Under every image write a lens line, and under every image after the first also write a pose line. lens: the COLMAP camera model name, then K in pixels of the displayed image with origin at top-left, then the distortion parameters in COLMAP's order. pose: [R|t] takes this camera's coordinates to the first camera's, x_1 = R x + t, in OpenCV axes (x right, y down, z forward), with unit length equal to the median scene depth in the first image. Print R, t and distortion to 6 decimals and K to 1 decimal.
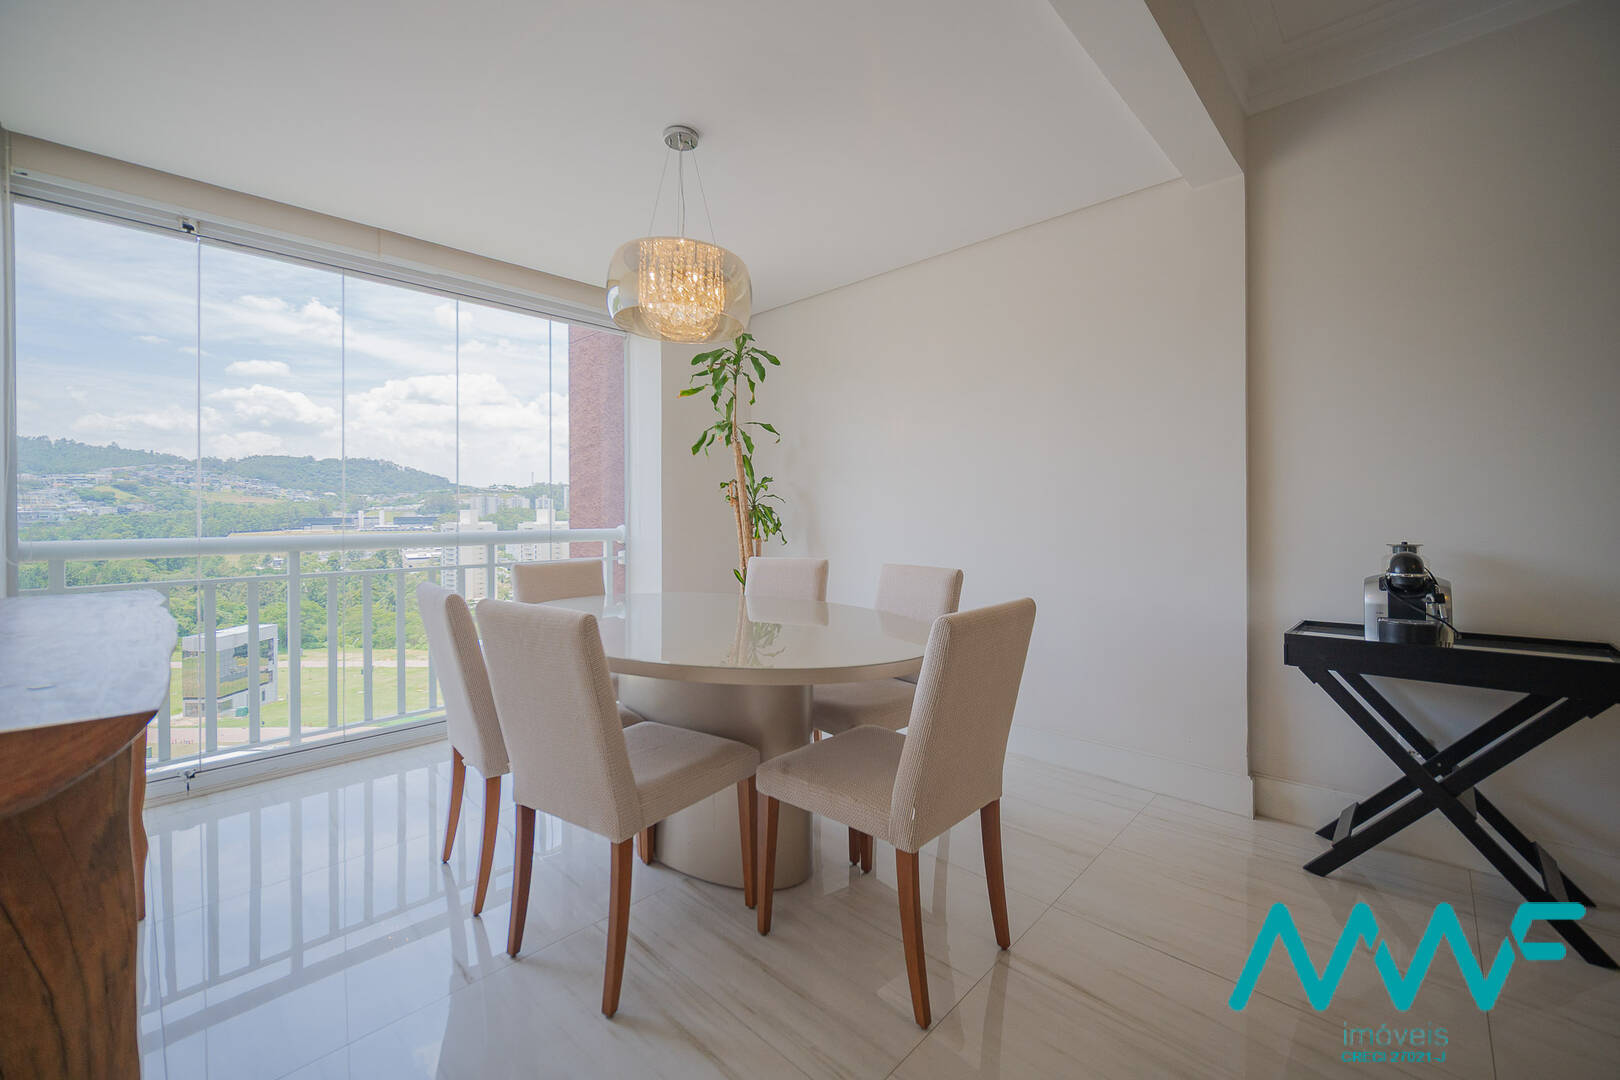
lens RADIAL K [[658.9, 0, 805.7], [0, 658.9, 513.4], [0, 0, 1]] dist [0.001783, 0.000406]
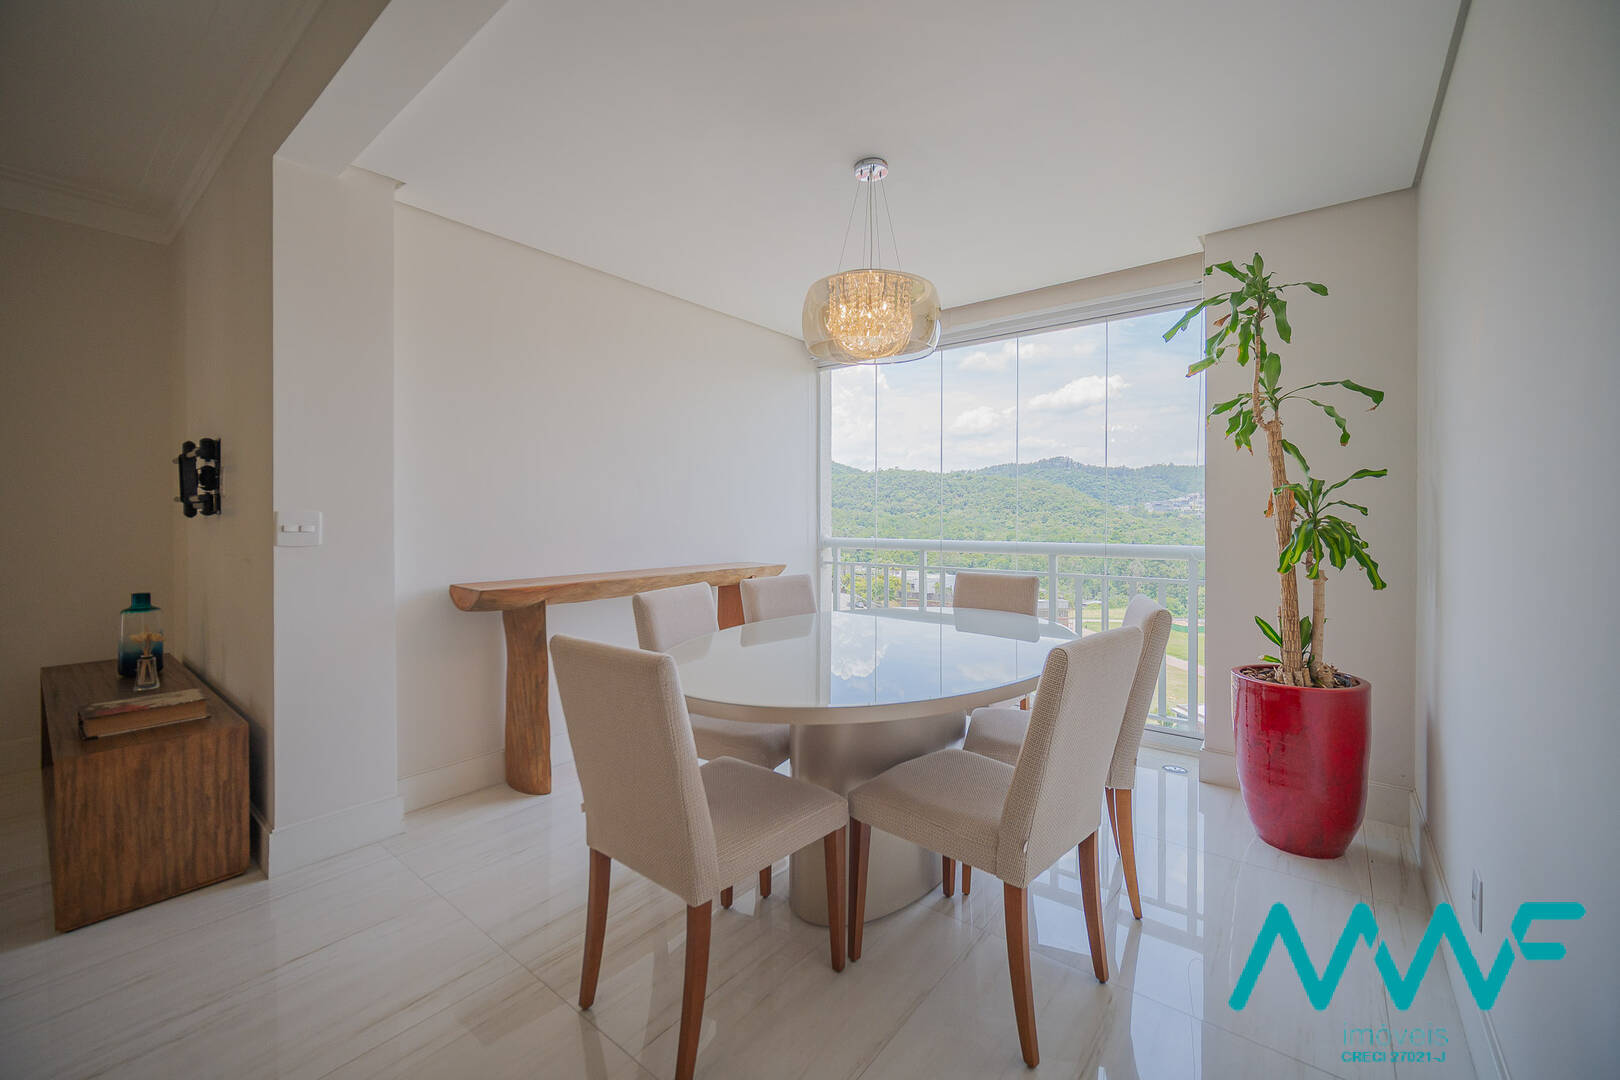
lens RADIAL K [[648.4, 0, 811.9], [0, 648.4, 521.1], [0, 0, 1]] dist [-0.002567, -0.000230]
pose [[0.093063, 0.007723, -0.995630, 0.494926], [0.000874, 0.999969, 0.007838, -0.015275], [0.995660, -0.001599, 0.093053, 0.487406]]
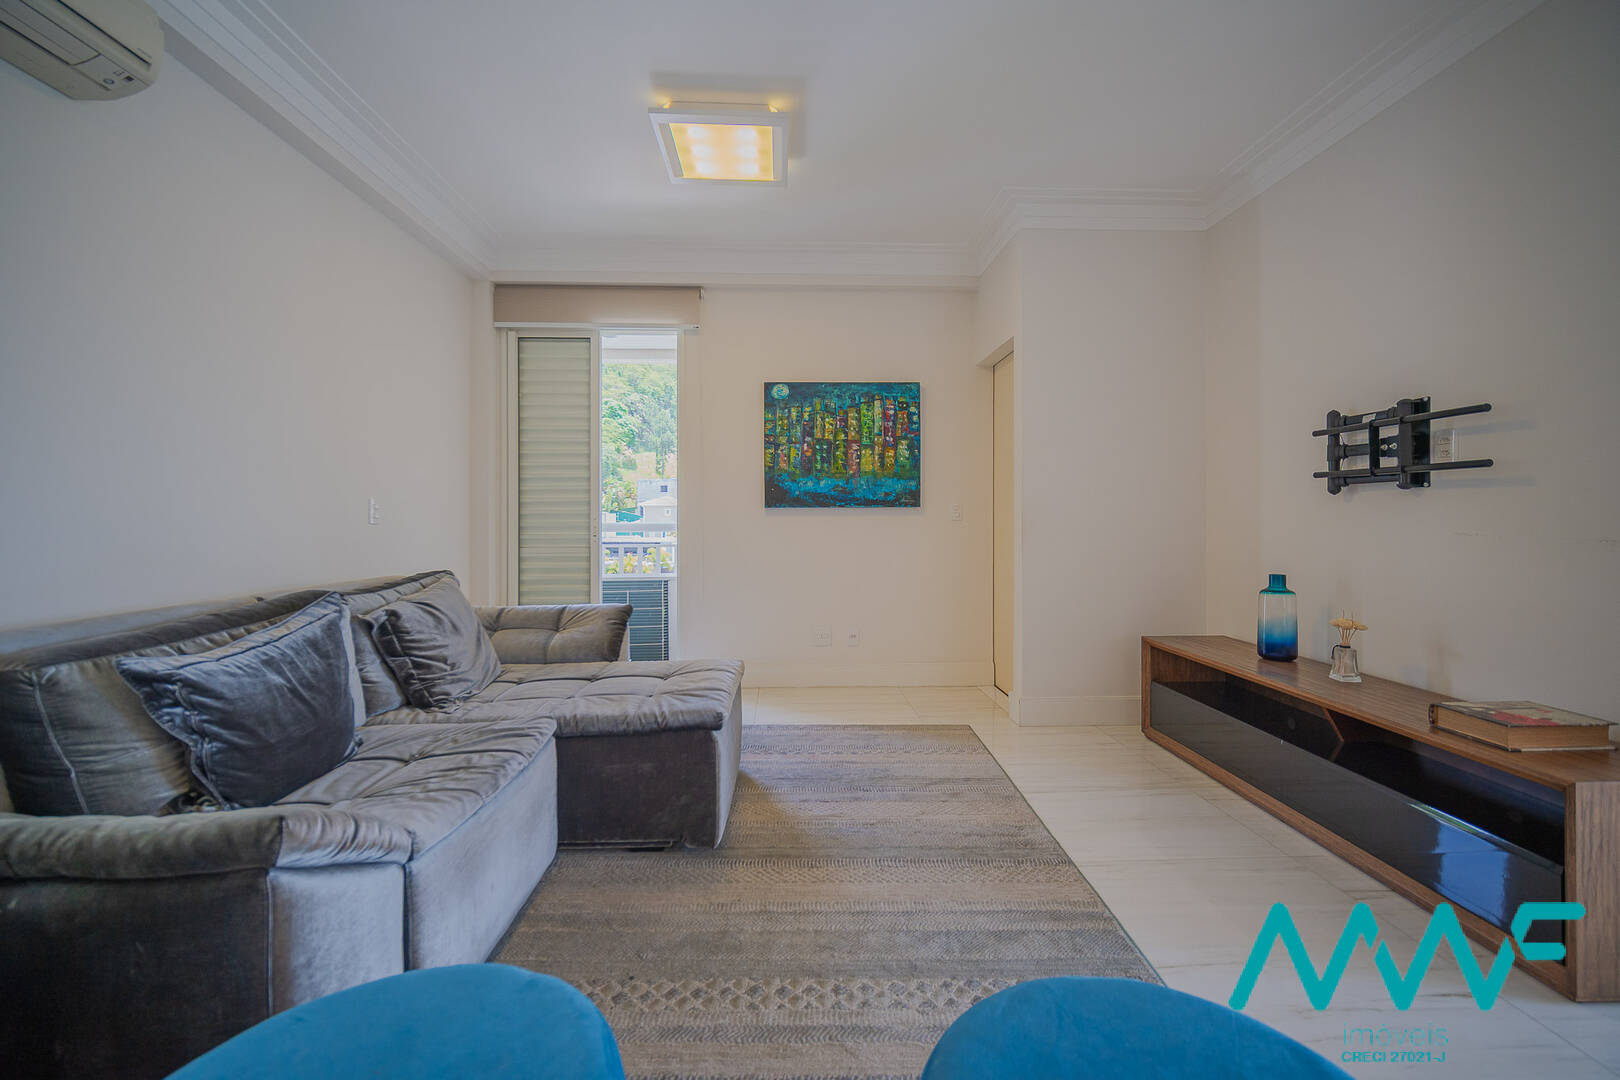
lens RADIAL K [[648.4, 0, 811.9], [0, 648.4, 521.1], [0, 0, 1]] dist [-0.002567, -0.000230]
pose [[-0.692828, 0.006145, -0.721076, 0.552594], [0.002315, 0.999977, 0.006298, 0.008729], [0.721099, 0.002694, -0.692827, -0.093591]]
